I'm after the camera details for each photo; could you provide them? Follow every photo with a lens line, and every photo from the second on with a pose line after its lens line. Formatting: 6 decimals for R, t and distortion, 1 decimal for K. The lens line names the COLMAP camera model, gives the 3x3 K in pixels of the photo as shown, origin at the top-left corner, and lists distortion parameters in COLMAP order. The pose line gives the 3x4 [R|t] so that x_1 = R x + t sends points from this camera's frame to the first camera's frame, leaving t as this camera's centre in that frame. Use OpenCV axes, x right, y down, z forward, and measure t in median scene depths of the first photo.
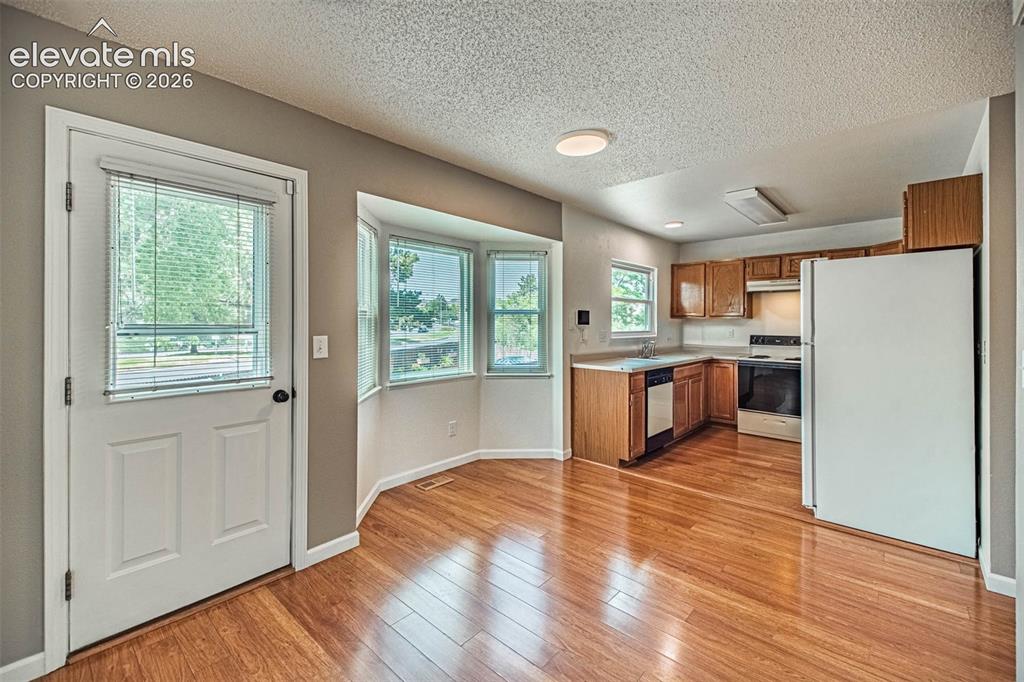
lens RADIAL K [[432.8, 0, 509.6], [0, 432.8, 324.0], [0, 0, 1]] dist [0.029454, -0.003013]
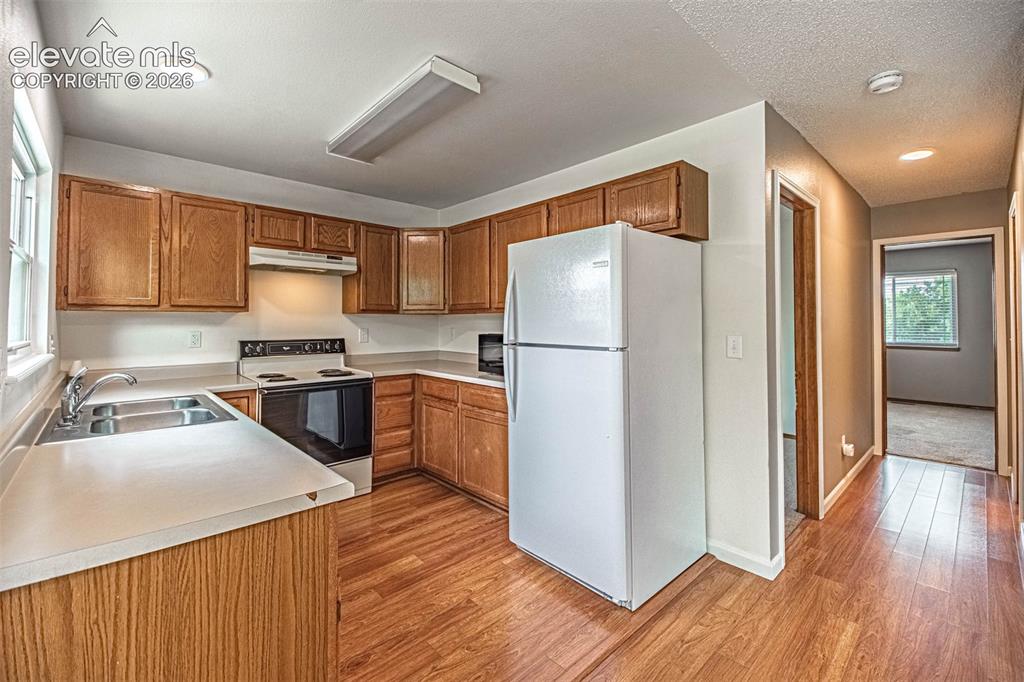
lens RADIAL K [[432.3, 0, 514.0], [0, 432.3, 315.9], [0, 0, 1]] dist [0.007781, -0.004361]
pose [[0.075316, 0.010243, 0.997107, 0.016806], [0.004212, 0.999935, -0.010590, 0.000158], [-0.997151, 0.004998, 0.075268, 0.800040]]
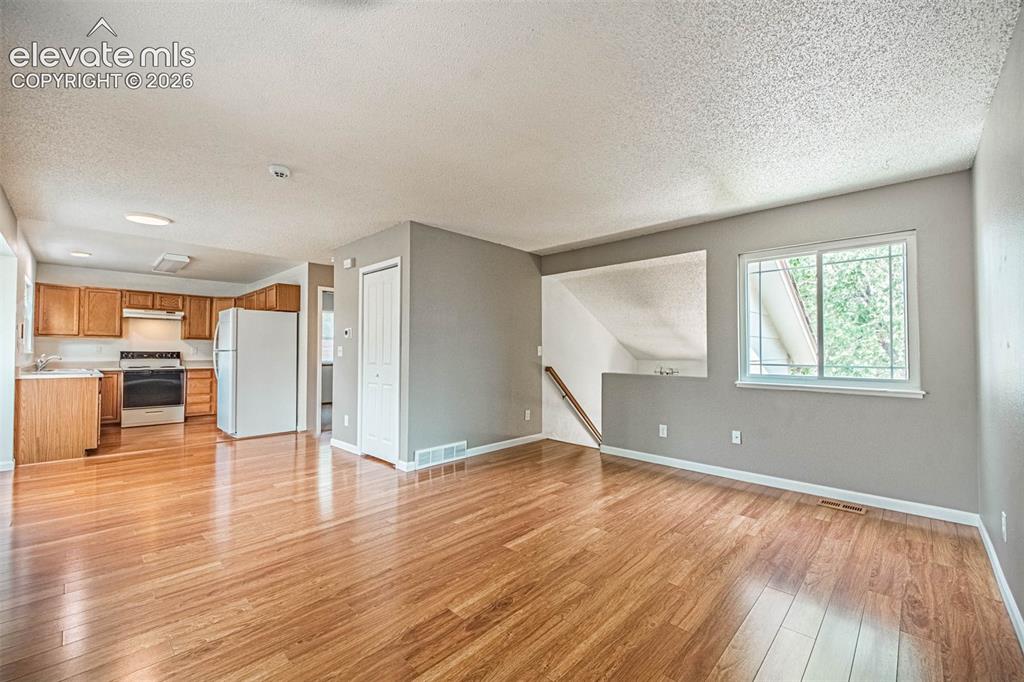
lens RADIAL K [[432.3, 0, 518.2], [0, 432.3, 343.1], [0, 0, 1]] dist [0.007781, -0.004361]
pose [[0.035120, 0.020125, 0.999180, -0.856021], [-0.000678, 0.999797, -0.020113, 0.034514], [-0.999383, 0.000029, 0.035127, -0.231961]]
